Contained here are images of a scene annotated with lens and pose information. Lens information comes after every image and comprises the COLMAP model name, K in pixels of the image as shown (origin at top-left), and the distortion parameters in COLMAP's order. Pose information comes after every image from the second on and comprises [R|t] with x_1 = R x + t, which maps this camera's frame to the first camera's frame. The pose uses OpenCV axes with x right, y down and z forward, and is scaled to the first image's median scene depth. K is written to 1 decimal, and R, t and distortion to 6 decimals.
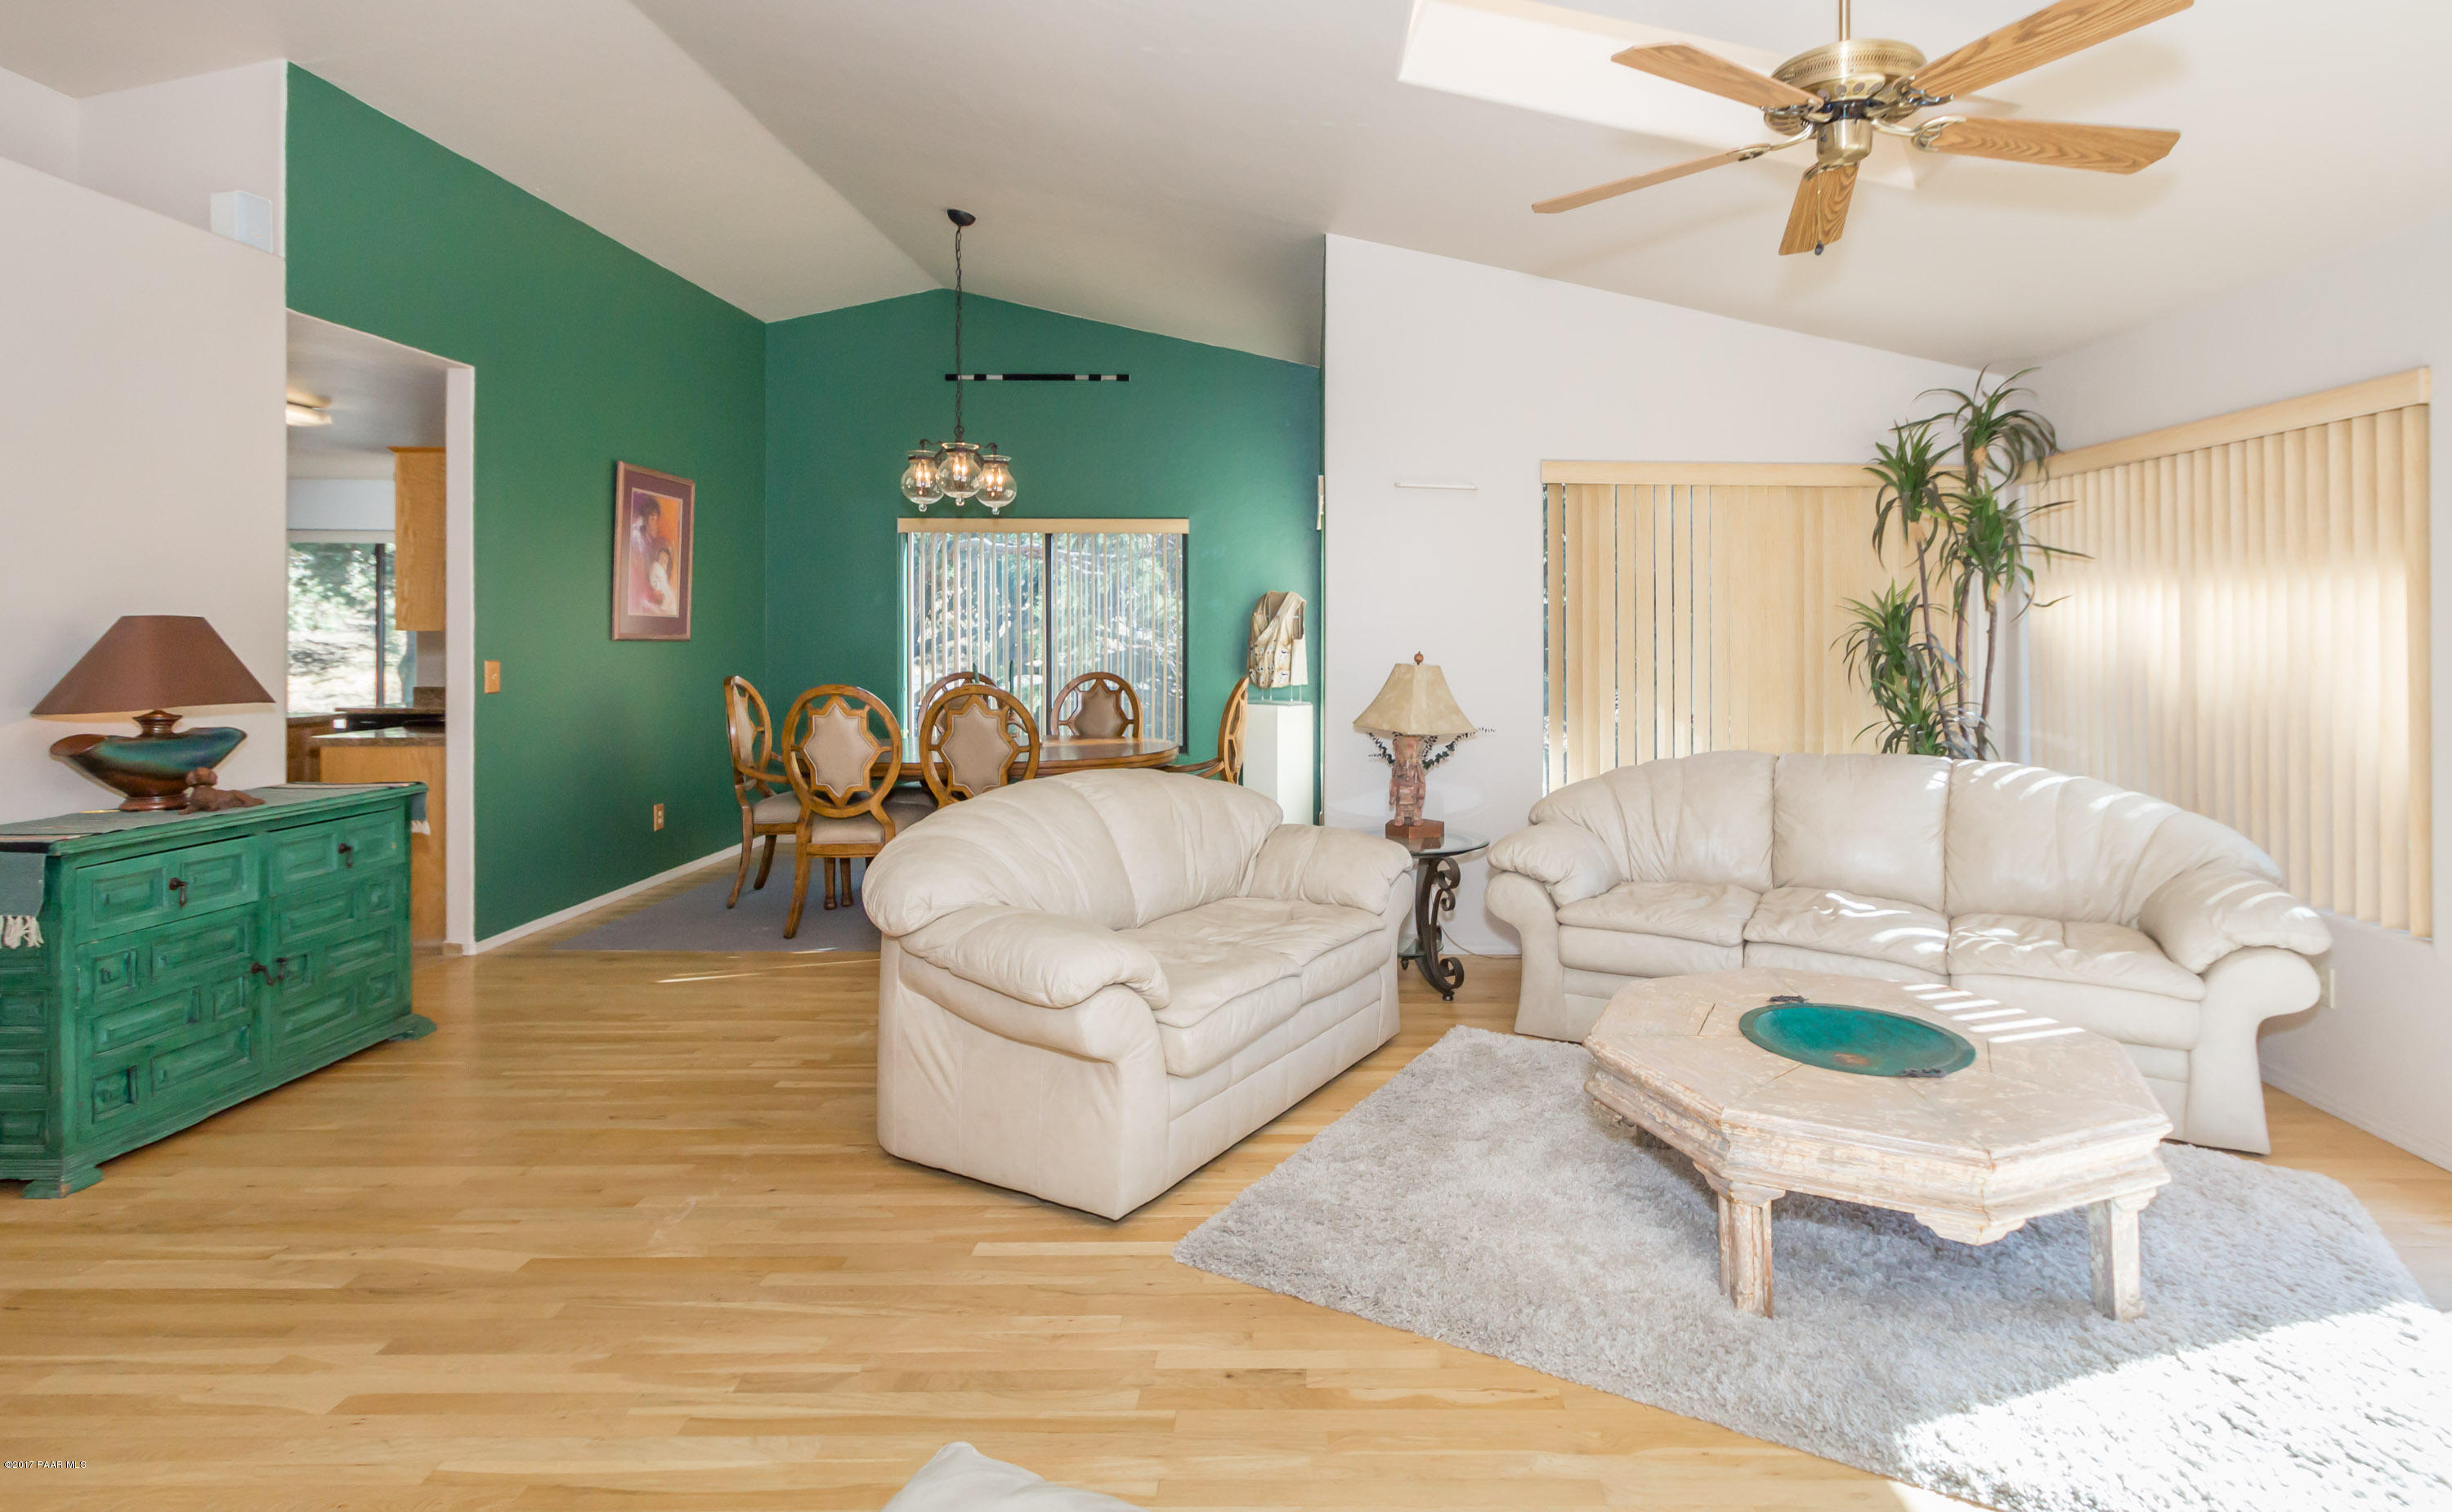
lens RADIAL K [[1189.1, 0, 1308.7], [0, 1189.1, 659.5], [0, 0, 1]] dist [0.008545, -0.001467]
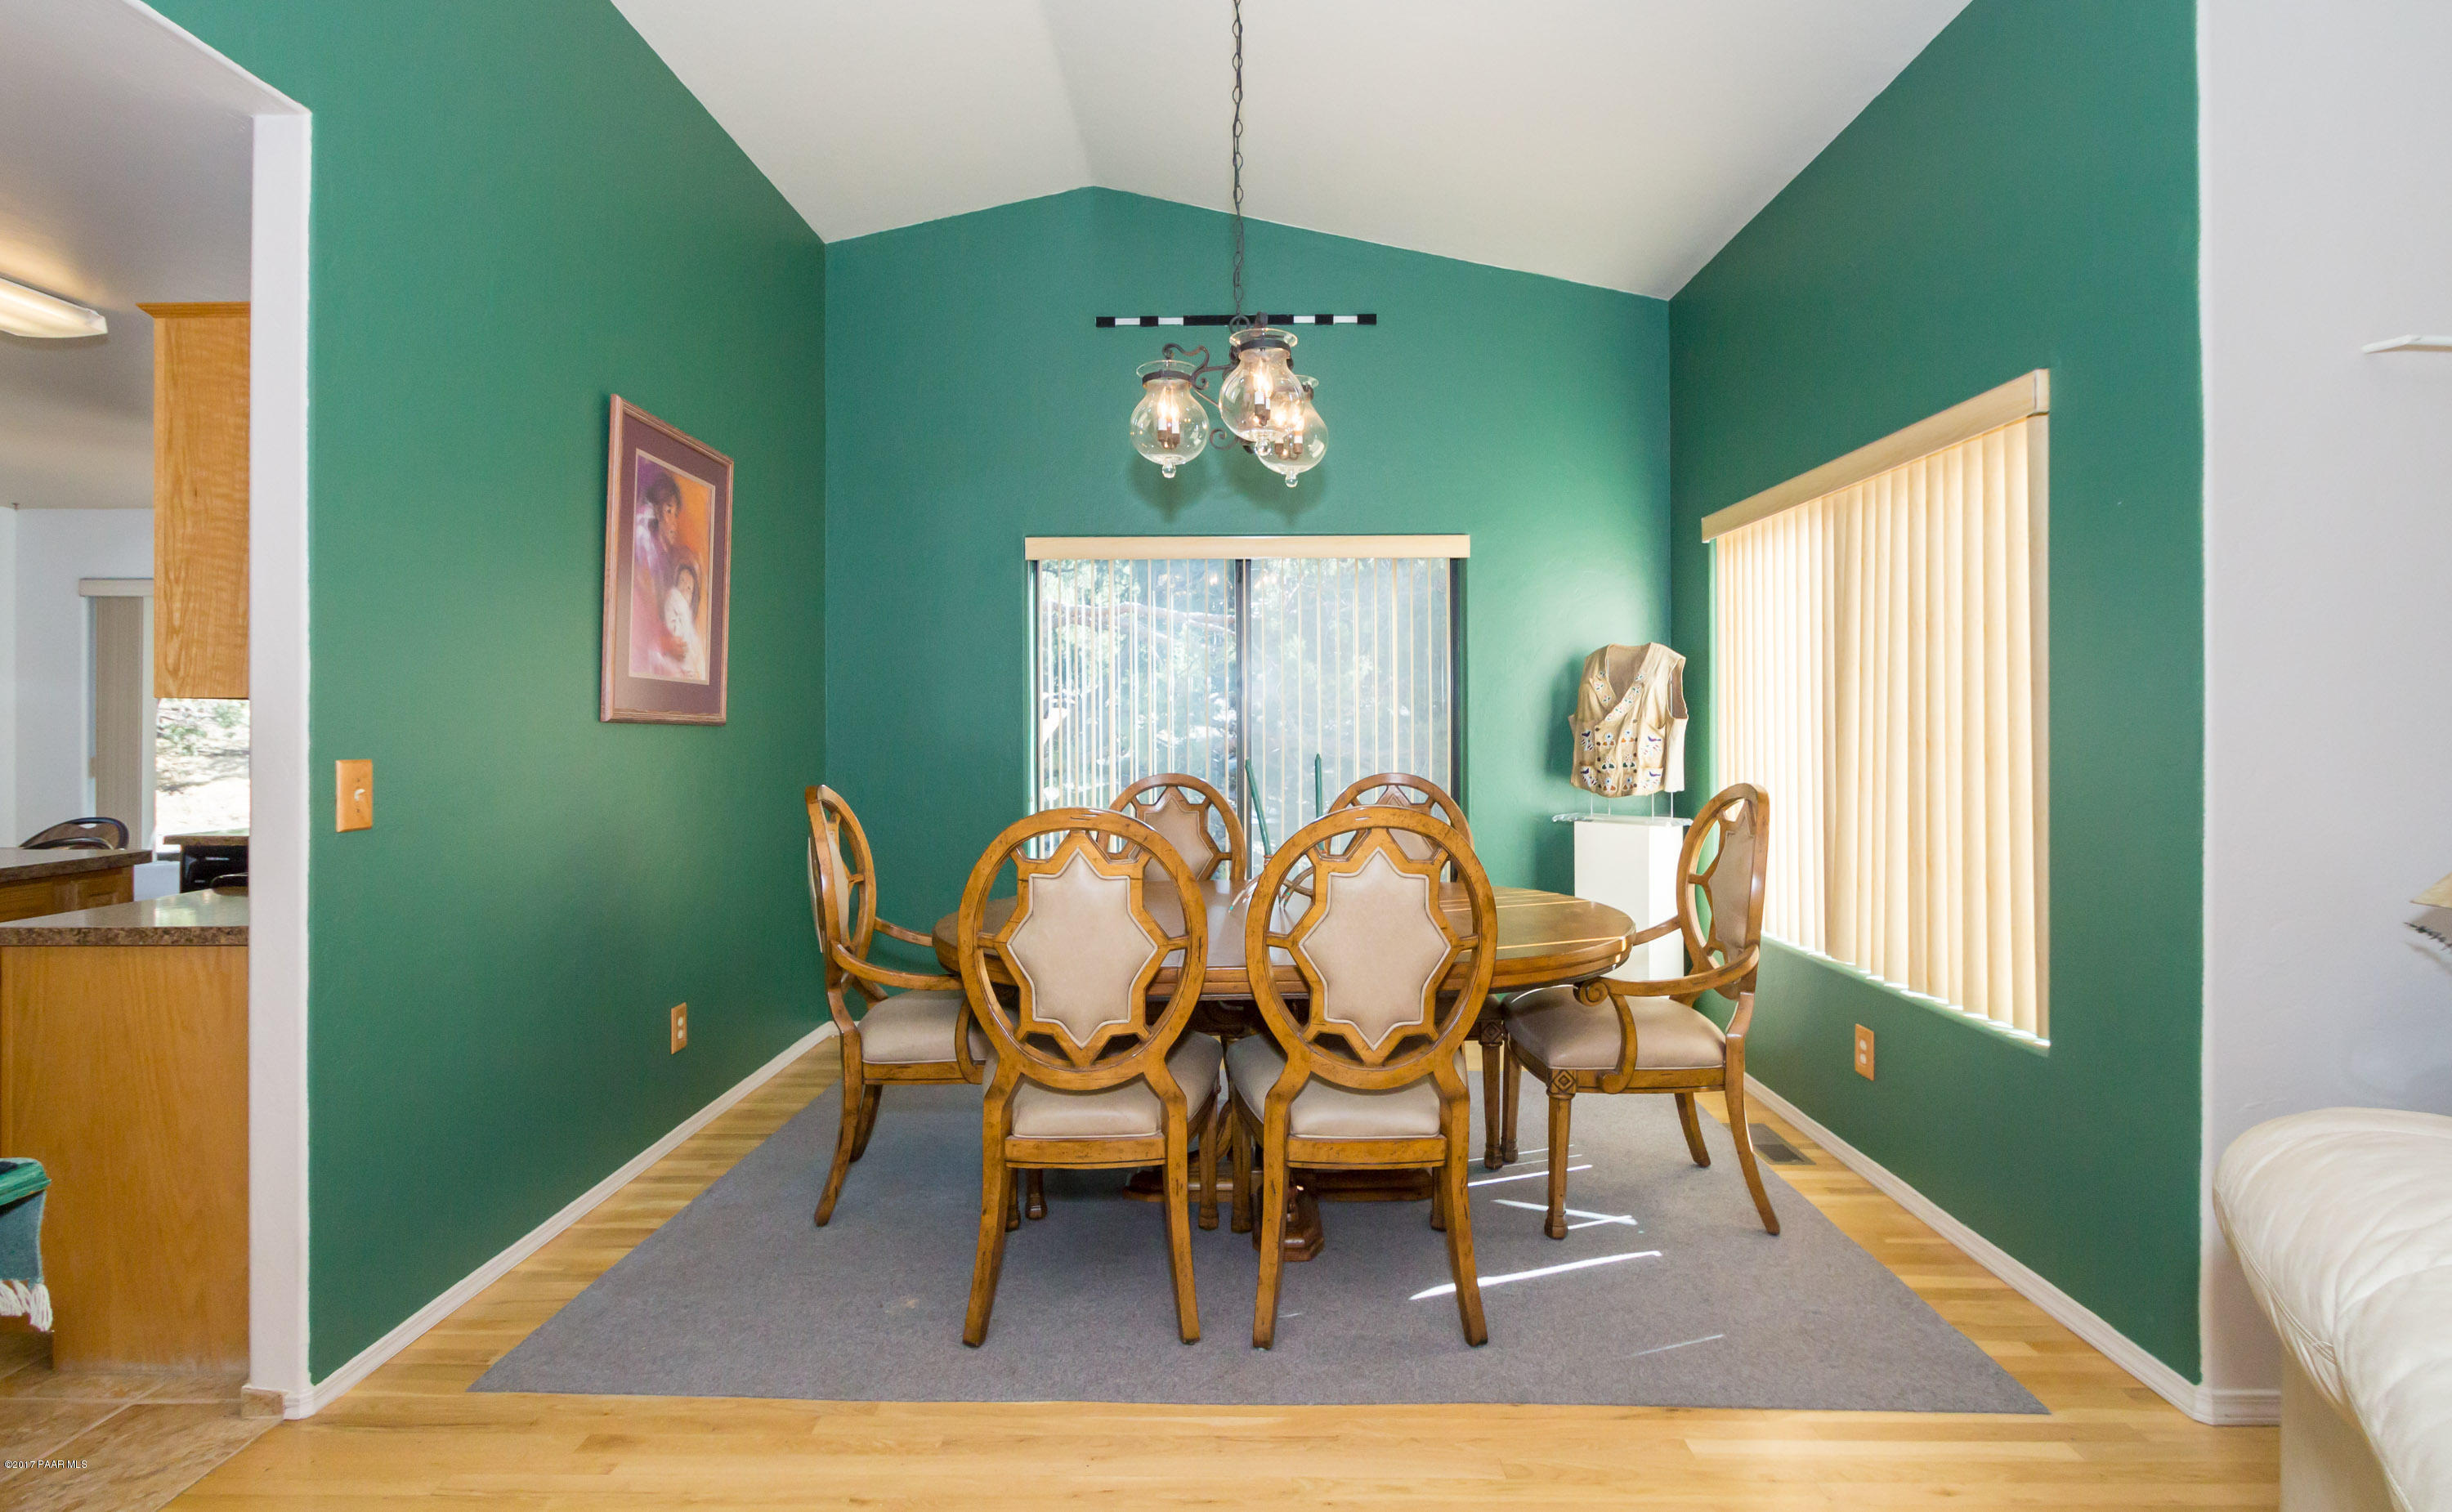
lens RADIAL K [[1189.1, 0, 1229.7], [0, 1189.1, 743.7], [0, 0, 1]] dist [0.008545, -0.001467]
pose [[0.999460, -0.005392, -0.032400, -0.269169], [0.005103, 0.999946, -0.009000, 0.000590], [0.032446, 0.008829, 0.999434, 0.447360]]
